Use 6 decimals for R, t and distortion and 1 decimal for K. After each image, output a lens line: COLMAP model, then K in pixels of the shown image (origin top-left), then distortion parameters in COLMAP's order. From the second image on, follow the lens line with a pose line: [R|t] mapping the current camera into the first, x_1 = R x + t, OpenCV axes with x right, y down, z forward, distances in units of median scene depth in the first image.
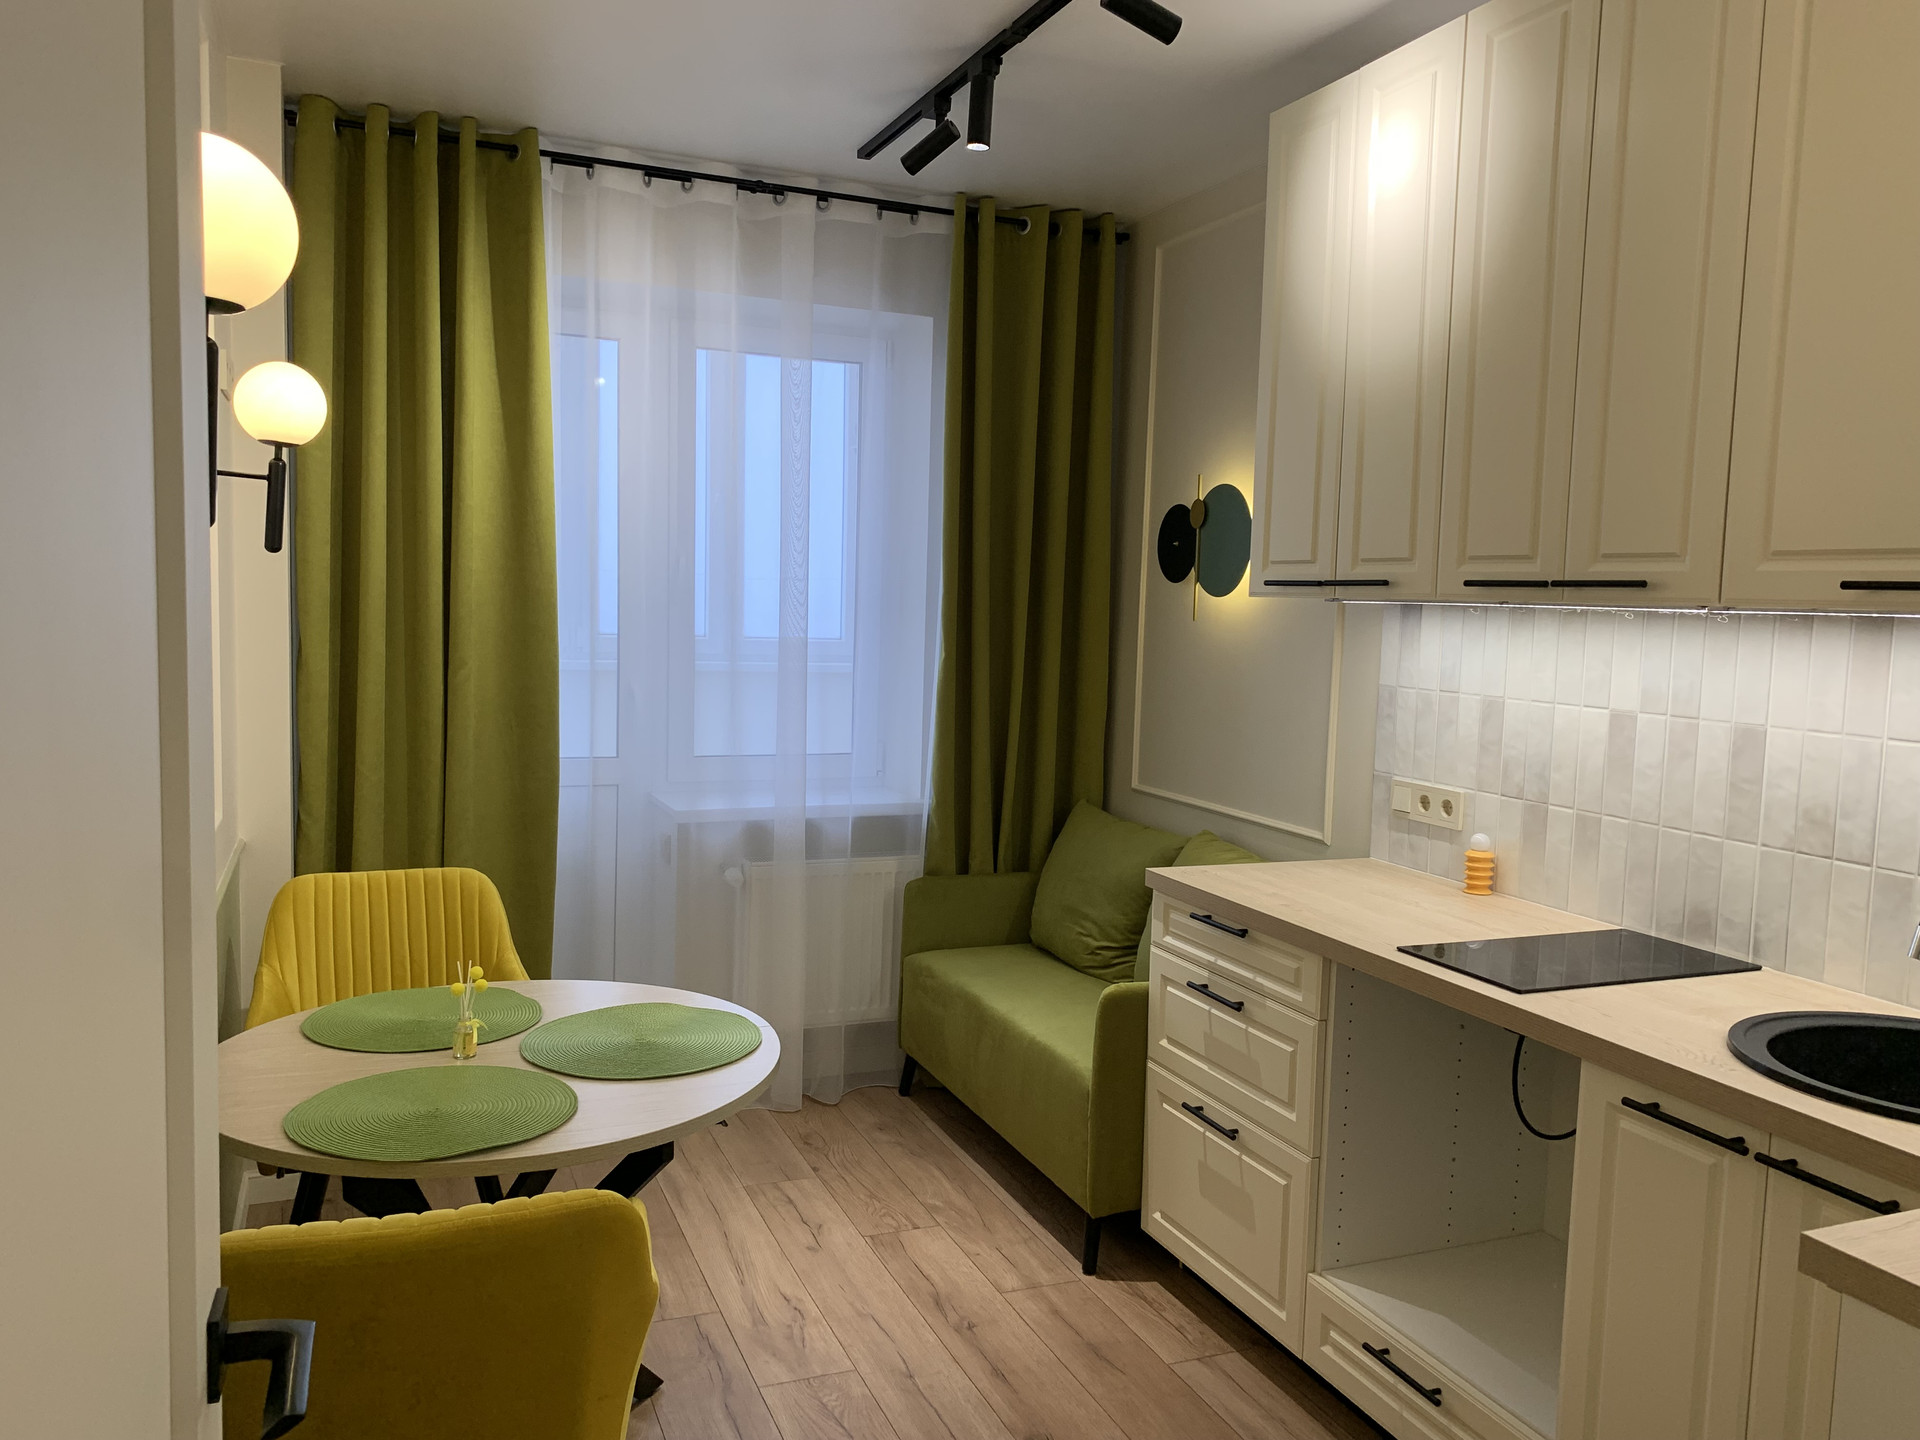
lens RADIAL K [[1439.3, 0, 958.6], [0, 1439.3, 679.0], [0, 0, 1]] dist [0.009887, -0.014563]
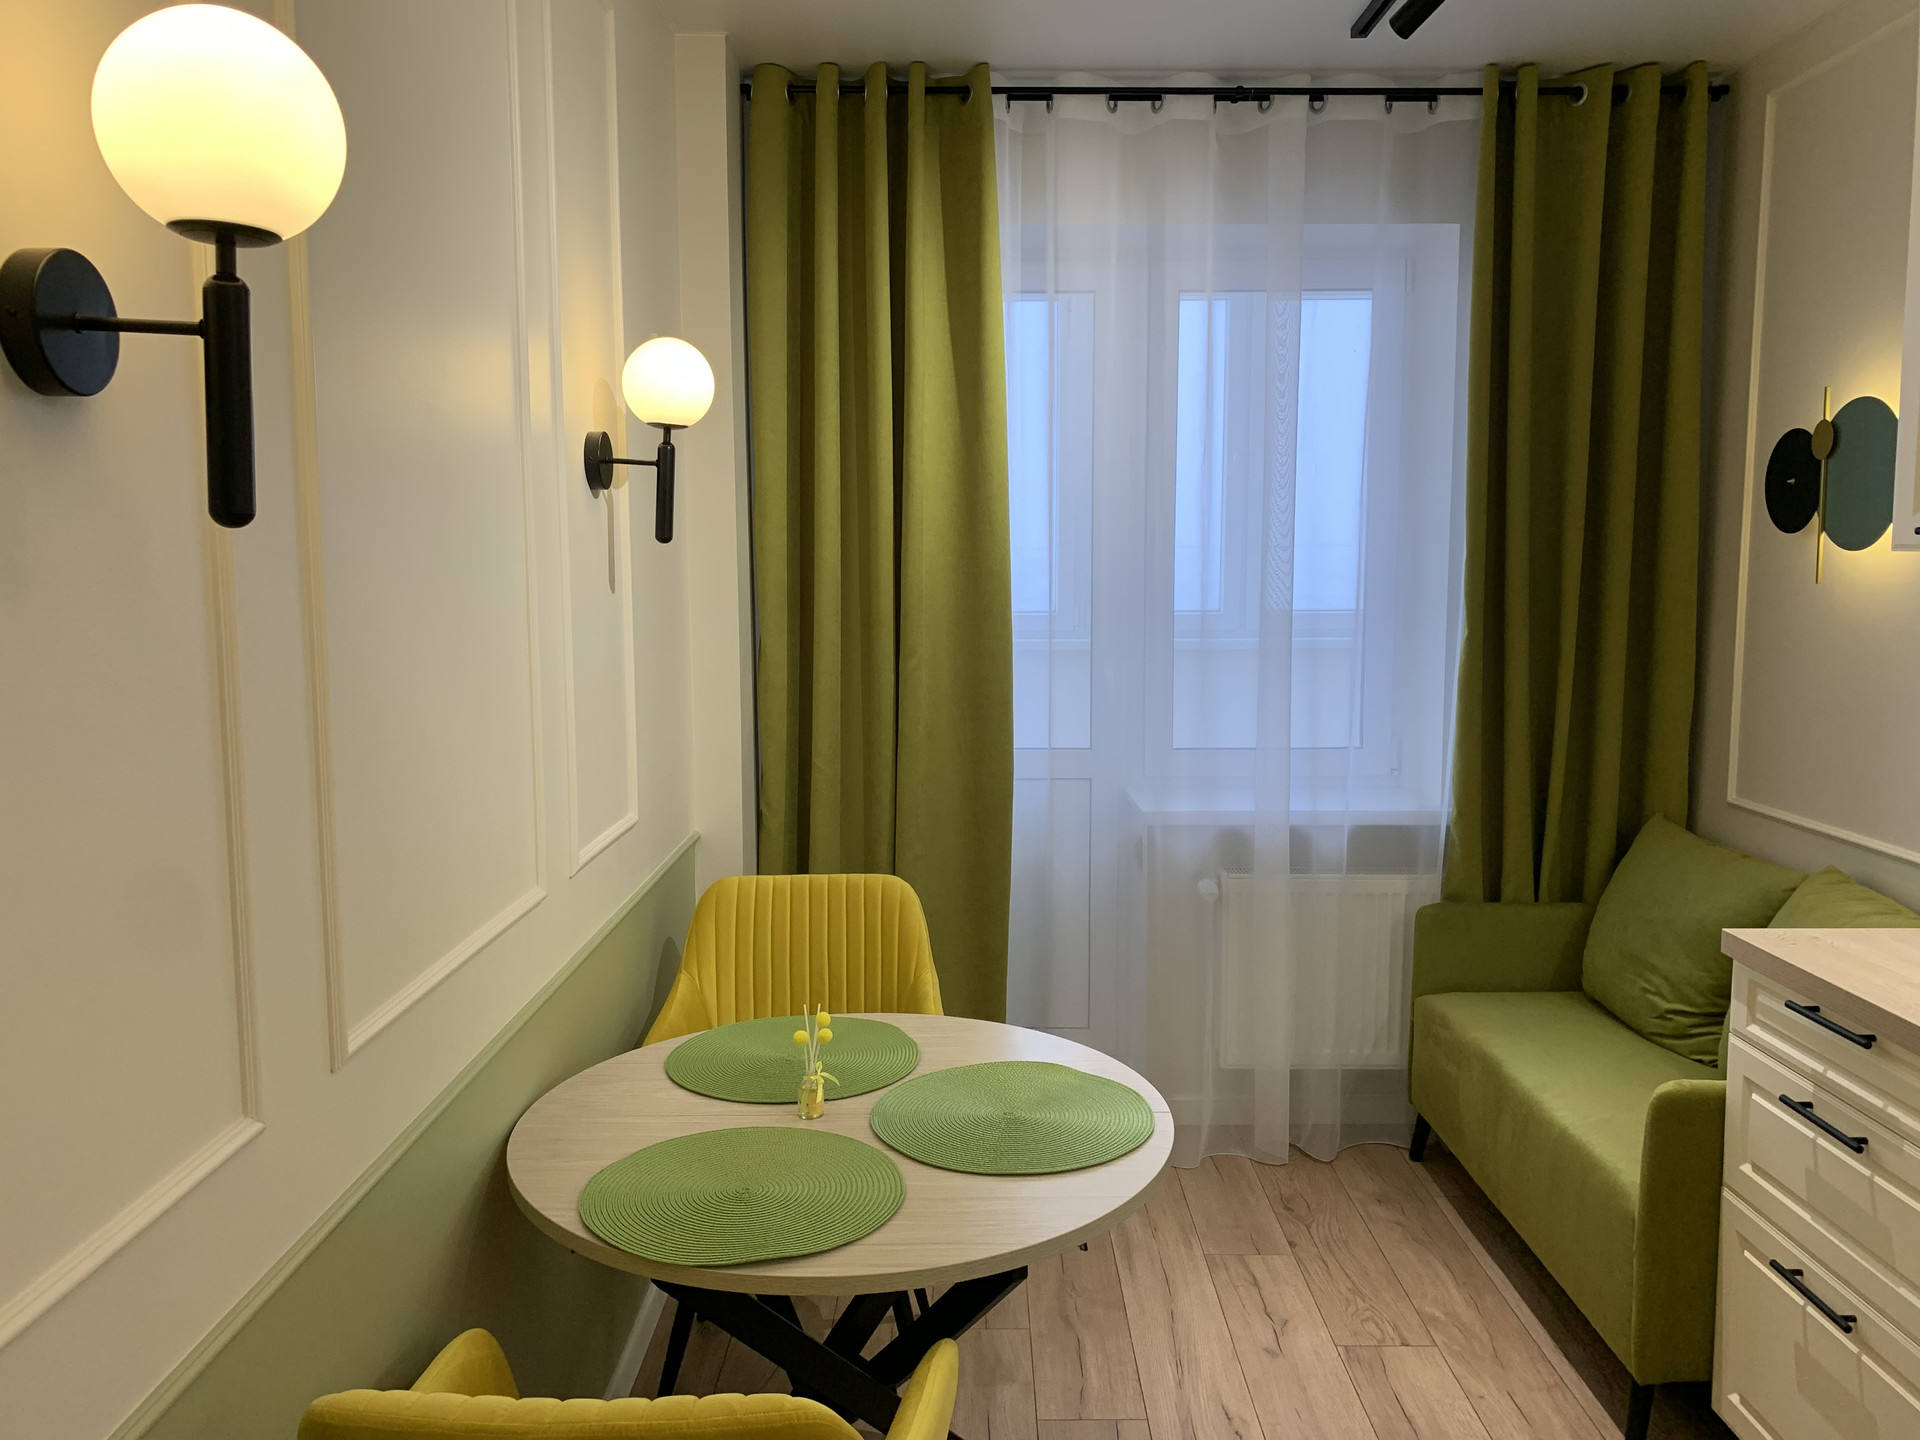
lens RADIAL K [[1439.3, 0, 958.6], [0, 1439.3, 679.0], [0, 0, 1]] dist [0.009887, -0.014563]
pose [[0.921177, 0.003706, -0.389126, 0.048525], [0.005693, 0.999719, 0.022996, -0.013549], [0.389102, -0.023399, 0.920897, 0.146115]]
